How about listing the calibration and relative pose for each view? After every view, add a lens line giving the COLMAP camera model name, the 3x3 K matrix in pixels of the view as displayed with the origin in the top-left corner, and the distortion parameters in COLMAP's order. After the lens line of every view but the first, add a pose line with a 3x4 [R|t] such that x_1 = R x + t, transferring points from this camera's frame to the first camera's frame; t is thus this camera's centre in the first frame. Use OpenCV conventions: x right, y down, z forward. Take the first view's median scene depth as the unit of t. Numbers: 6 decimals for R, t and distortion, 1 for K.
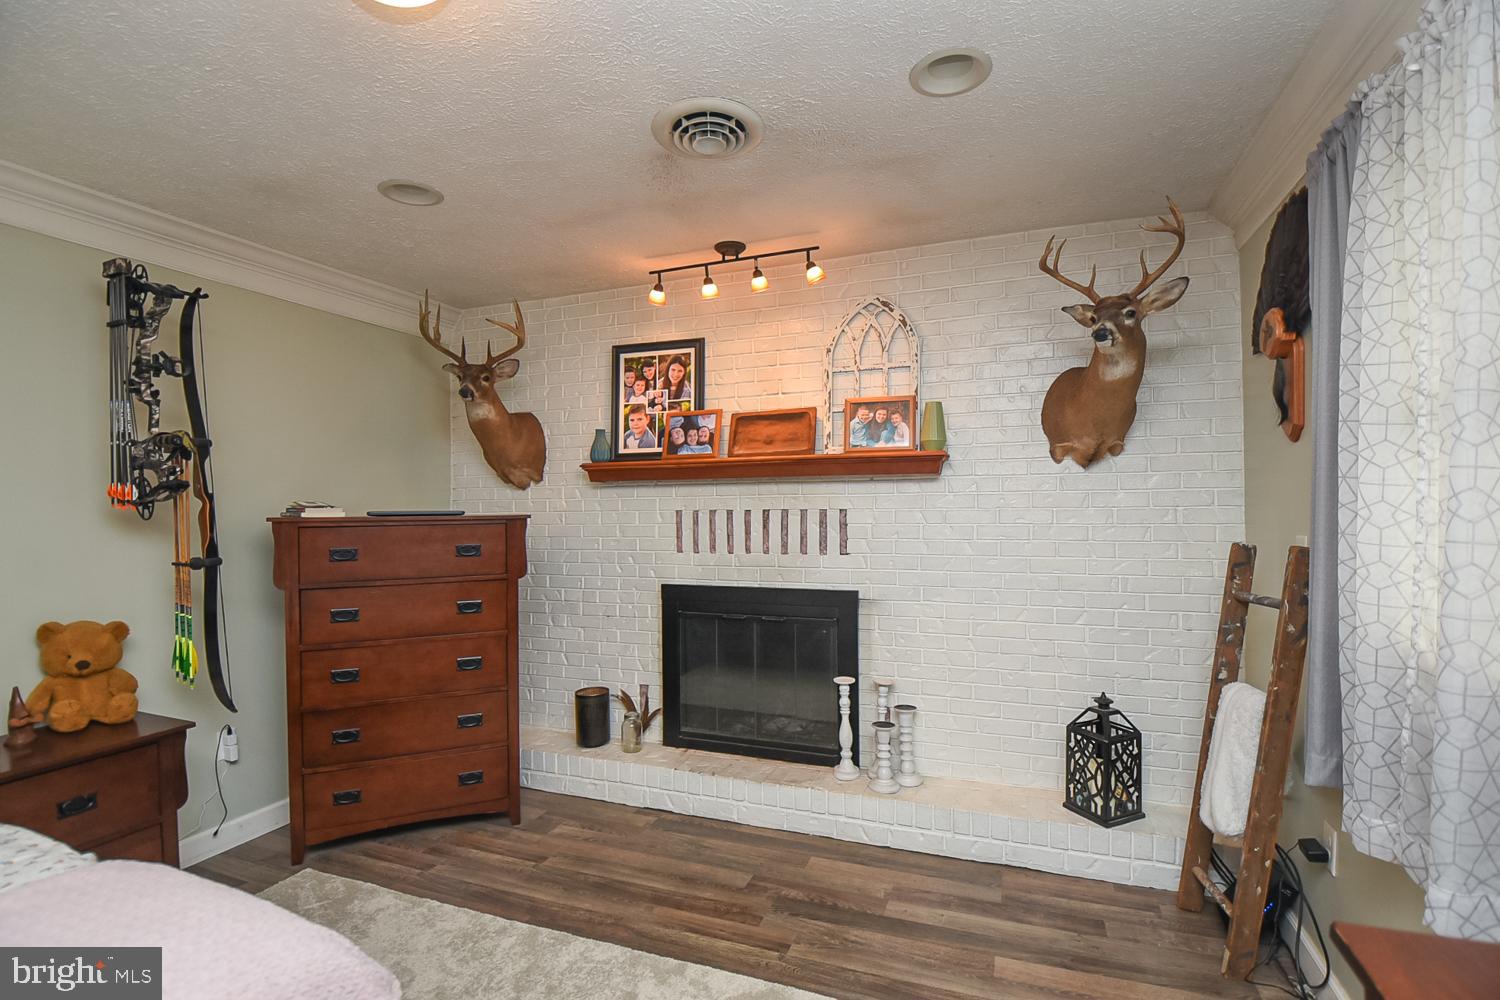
lens RADIAL K [[685.0, 0, 728.3], [0, 685.0, 508.5], [0, 0, 1]] dist [0.015370, -0.022088]
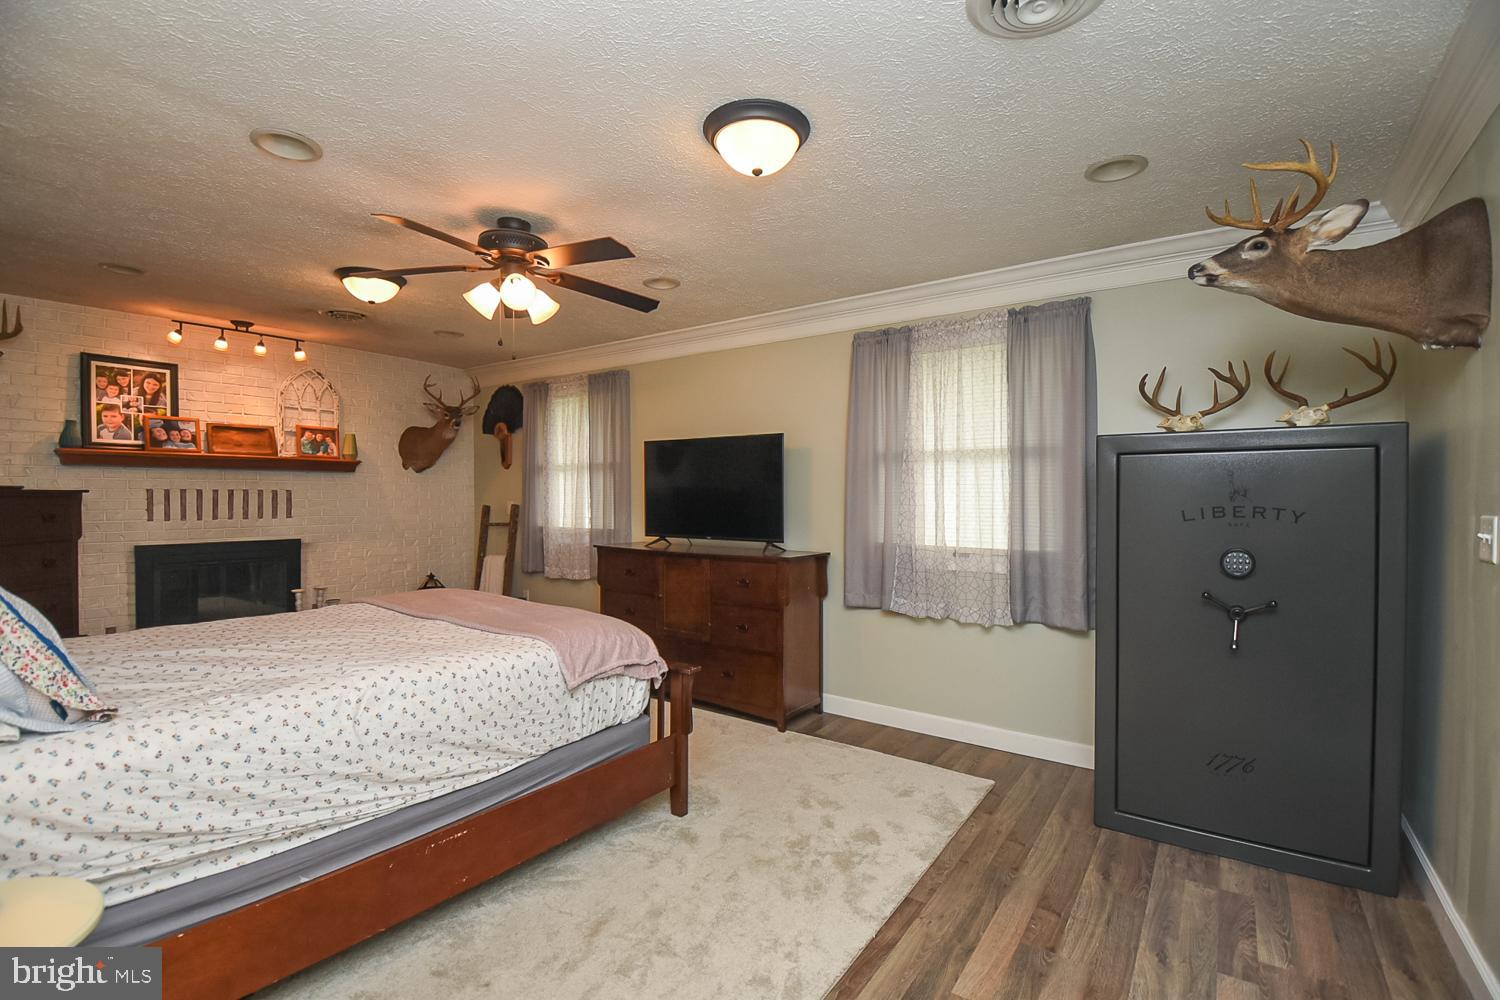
lens RADIAL K [[666.6, 0, 750.0], [0, 666.6, 500.0], [0, 0, 1]] dist [0.002551, -0.014973]
pose [[0.248358, 0.002077, 0.968666, -1.075089], [-0.003457, 0.999993, -0.001258, 0.022609], [-0.968662, -0.003036, 0.248363, -0.463803]]
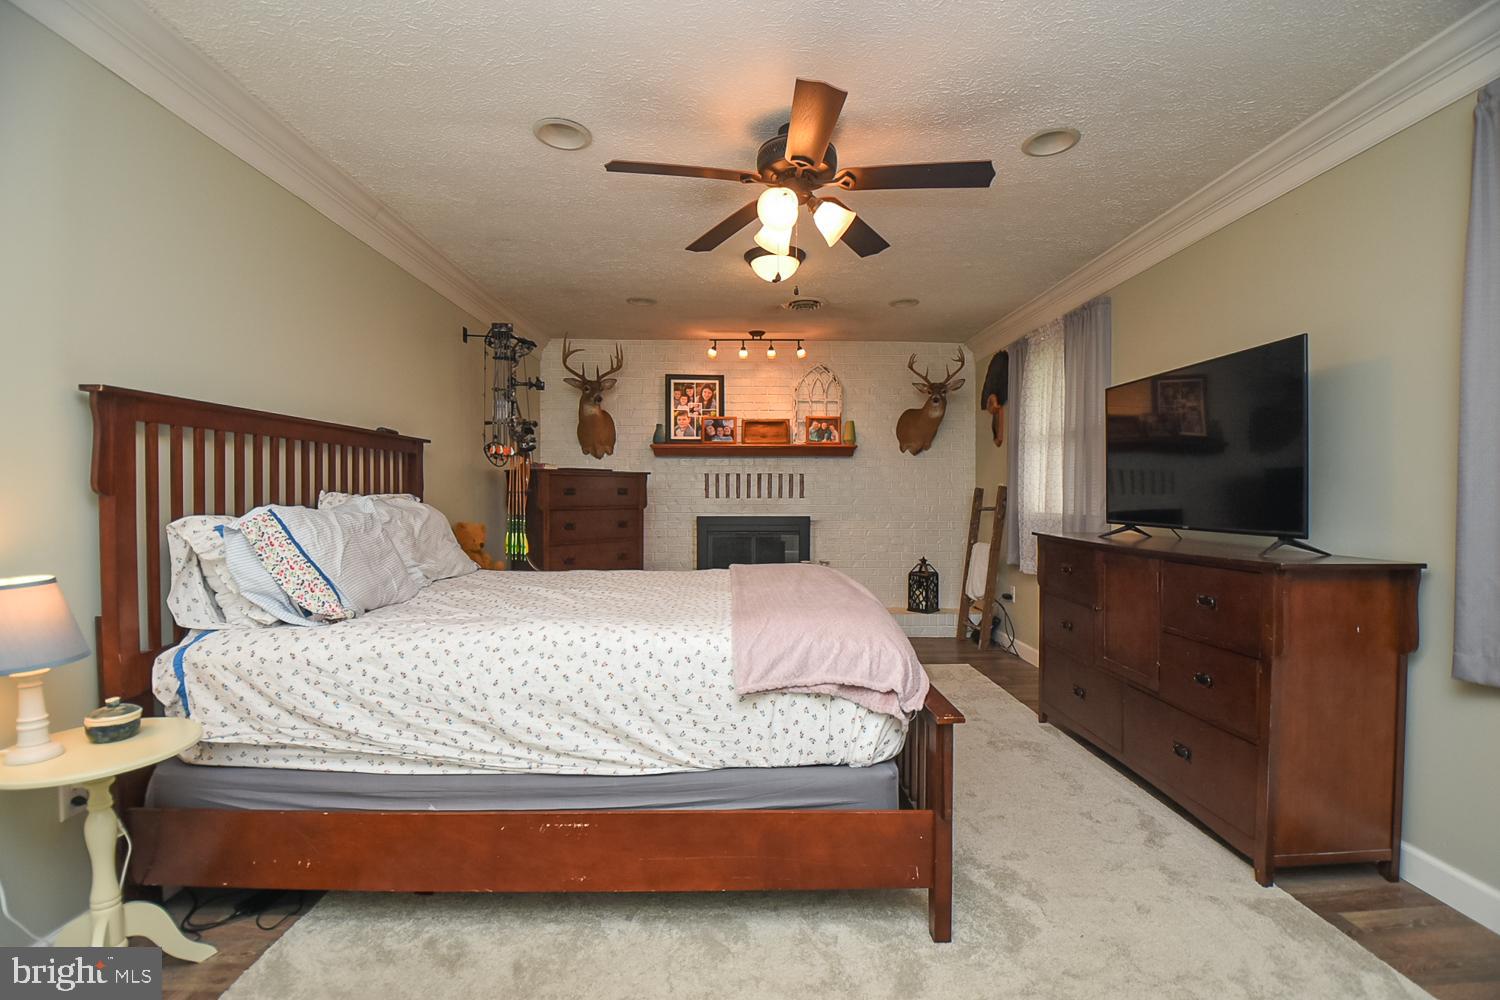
lens RADIAL K [[656.1, 0, 750.0], [0, 656.1, 500.0], [0, 0, 1]] dist [0.019496, -0.024572]
pose [[0.918153, 0.003938, 0.396207, -0.659300], [-0.007595, 0.999942, 0.007662, 0.058595], [-0.396154, -0.010044, 0.918129, -0.589718]]
